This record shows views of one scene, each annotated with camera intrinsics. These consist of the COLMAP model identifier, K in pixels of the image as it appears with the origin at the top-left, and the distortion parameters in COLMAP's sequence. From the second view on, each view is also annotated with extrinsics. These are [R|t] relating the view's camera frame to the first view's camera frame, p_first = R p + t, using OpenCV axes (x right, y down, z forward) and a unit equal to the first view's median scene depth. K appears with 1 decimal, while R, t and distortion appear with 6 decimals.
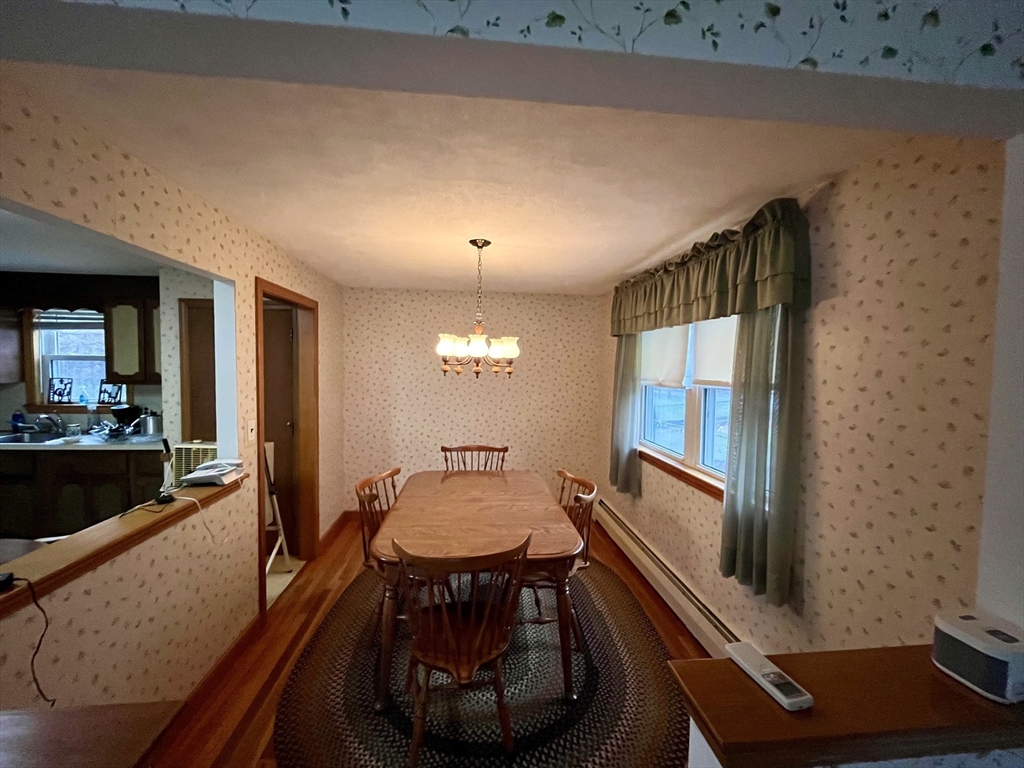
lens RADIAL K [[412.8, 0, 510.2], [0, 412.8, 383.6], [0, 0, 1]] dist [-0.001869, -0.000449]
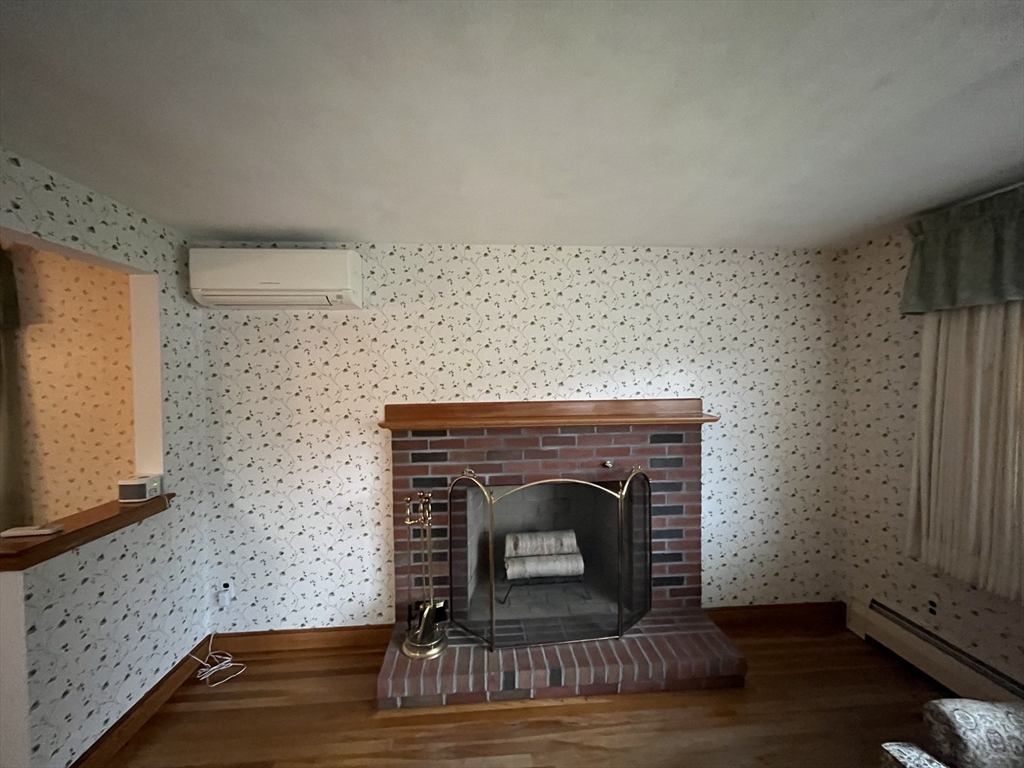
lens RADIAL K [[412.8, 0, 507.9], [0, 412.8, 388.4], [0, 0, 1]] dist [-0.001869, -0.000449]
pose [[0.029043, -0.040992, 0.998737, -0.625372], [0.053488, 0.997791, 0.039398, 0.049154], [-0.998146, 0.052276, 0.031171, -0.675137]]
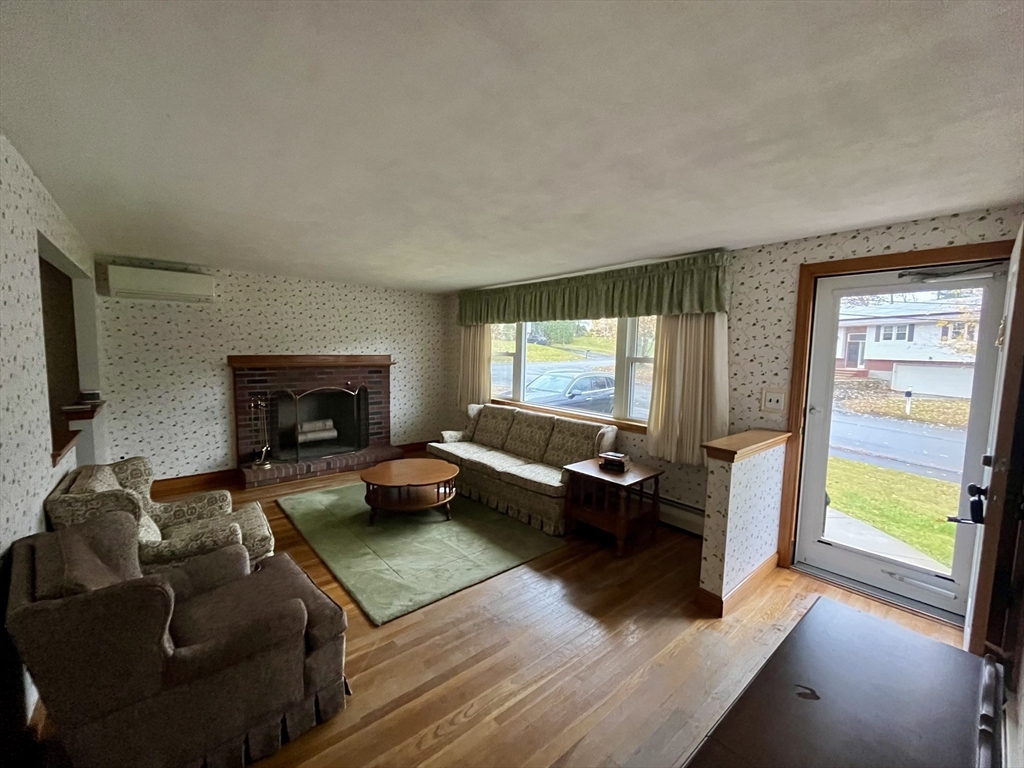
lens RADIAL K [[412.8, 0, 507.7], [0, 412.8, 384.5], [0, 0, 1]] dist [-0.001869, -0.000449]
pose [[-0.561059, -0.093448, 0.822484, -2.650470], [0.010010, 0.992769, 0.119624, 0.022186], [-0.827715, 0.075349, -0.556066, -0.171832]]
